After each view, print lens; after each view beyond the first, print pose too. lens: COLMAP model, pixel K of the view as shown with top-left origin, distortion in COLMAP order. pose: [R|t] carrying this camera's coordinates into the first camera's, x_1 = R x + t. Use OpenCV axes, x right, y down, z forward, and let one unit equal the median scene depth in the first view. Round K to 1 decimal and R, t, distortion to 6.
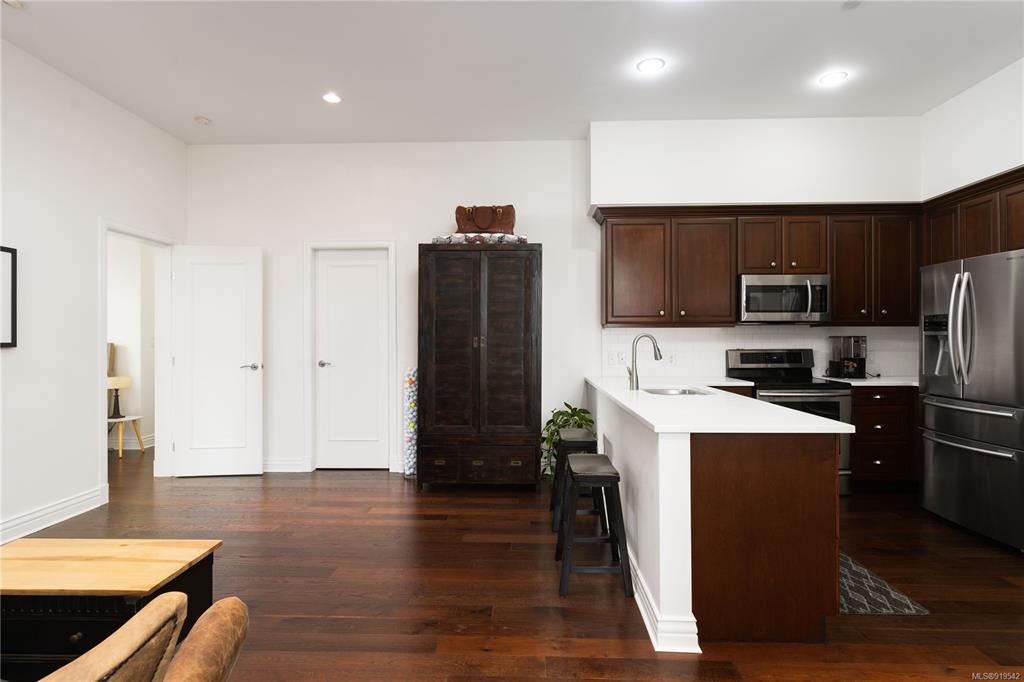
lens RADIAL K [[508.6, 0, 515.1], [0, 508.6, 339.7], [0, 0, 1]] dist [0.002849, 0.000598]
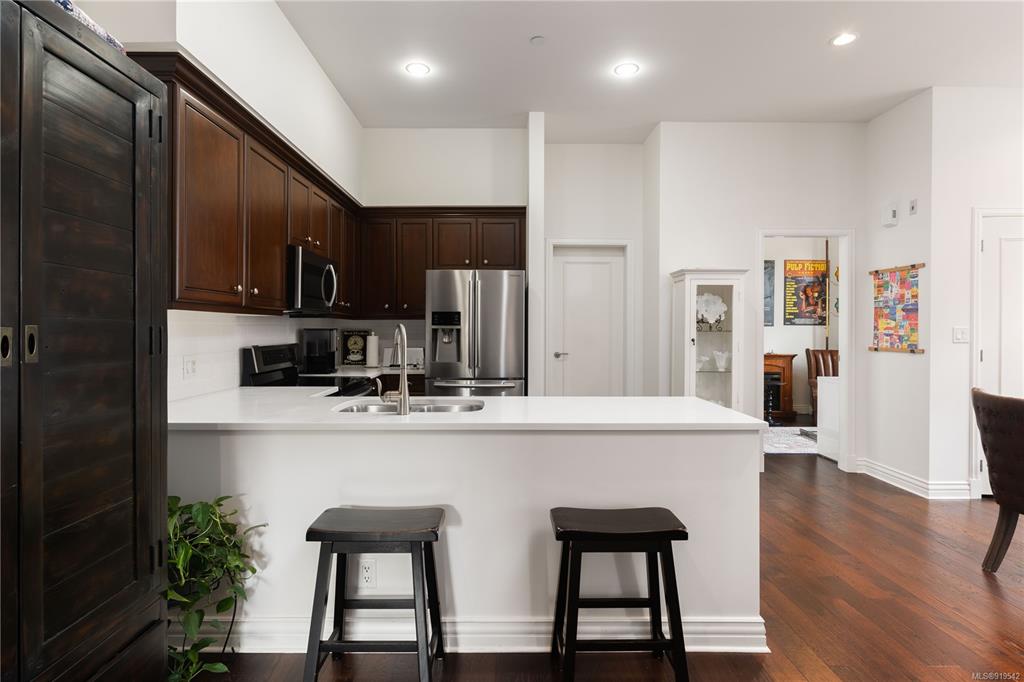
lens RADIAL K [[516.4, 0, 510.2], [0, 516.4, 335.0], [0, 0, 1]] dist [-0.003266, -0.000277]
pose [[-0.048733, -0.011569, 0.998745, -0.346875], [-0.000567, 0.999933, 0.011555, -0.004570], [-0.998812, -0.000003, -0.048736, 0.742326]]
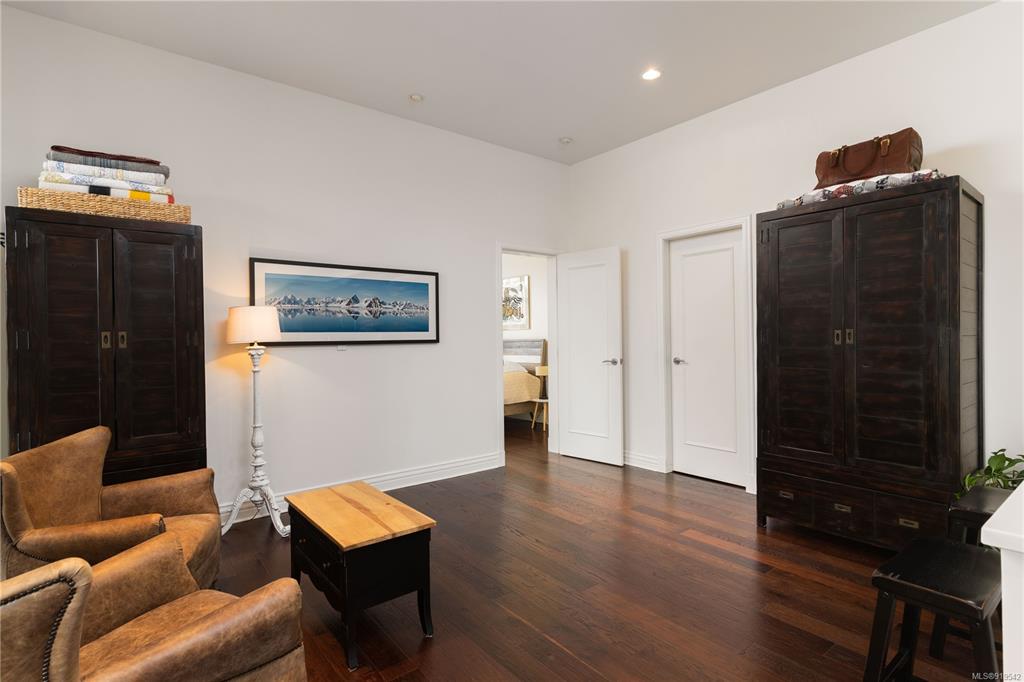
lens RADIAL K [[506.3, 0, 516.4], [0, 506.3, 336.9], [0, 0, 1]] dist [0.001354, 0.000235]
pose [[0.650242, -0.005536, -0.759707, 0.165030], [0.009056, 0.999959, 0.000464, -0.000067], [0.759673, -0.007181, 0.650265, 0.195192]]
